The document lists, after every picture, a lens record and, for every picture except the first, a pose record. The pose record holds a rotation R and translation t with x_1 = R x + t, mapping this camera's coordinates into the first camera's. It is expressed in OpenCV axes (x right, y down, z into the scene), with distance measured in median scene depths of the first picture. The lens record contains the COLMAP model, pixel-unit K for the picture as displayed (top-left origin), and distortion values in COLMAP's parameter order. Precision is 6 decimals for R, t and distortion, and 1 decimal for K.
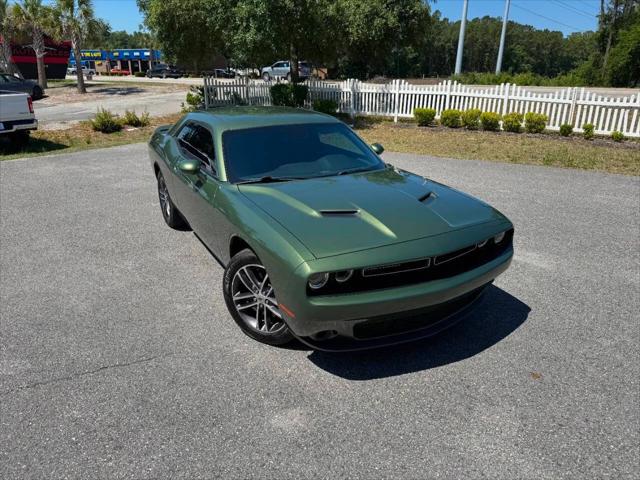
lens RADIAL K [[454.8, 0, 318.7], [0, 454.8, 241.1], [0, 0, 1]] dist [0.018548, -0.022961]
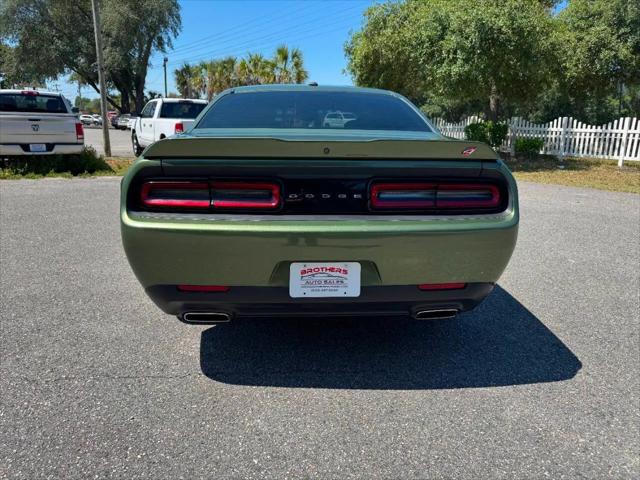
lens RADIAL K [[454.8, 0, 319.6], [0, 454.8, 240.8], [0, 0, 1]] dist [0.018548, -0.022961]
pose [[0.931767, 0.100142, -0.348974, -0.041402], [-0.140174, 0.985904, -0.091351, 0.027123], [0.334907, 0.134035, 0.932669, 0.060798]]
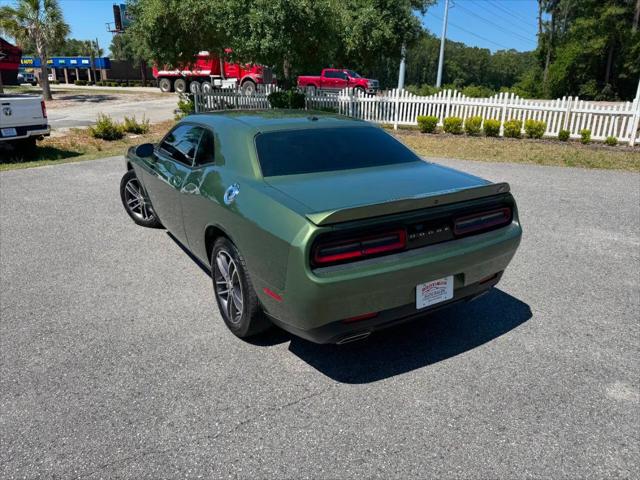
lens RADIAL K [[454.8, 0, 322.6], [0, 454.8, 238.9], [0, 0, 1]] dist [0.018548, -0.022961]
pose [[0.990364, -0.032612, 0.134596, -0.154716], [0.036354, 0.999015, -0.025441, 0.007559], [-0.133634, 0.030089, 0.990574, 0.007771]]
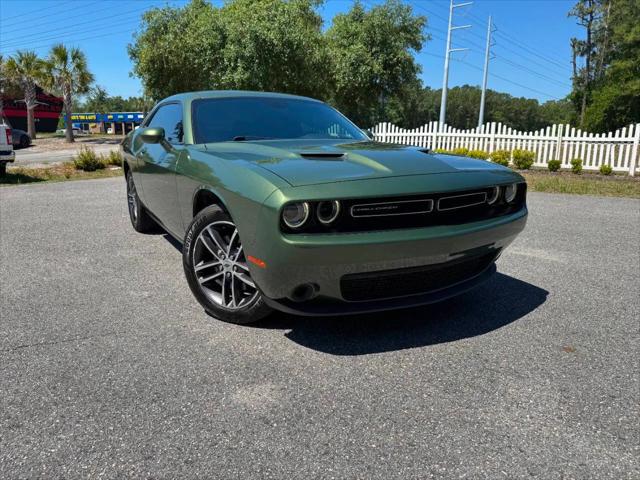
lens RADIAL K [[454.8, 0, 318.7], [0, 454.8, 243.3], [0, 0, 1]] dist [0.018548, -0.022961]
pose [[0.999724, -0.002990, 0.023301, 0.003911], [0.005945, 0.991783, -0.127795, 0.042355], [-0.022727, 0.127899, 0.991527, 0.038884]]
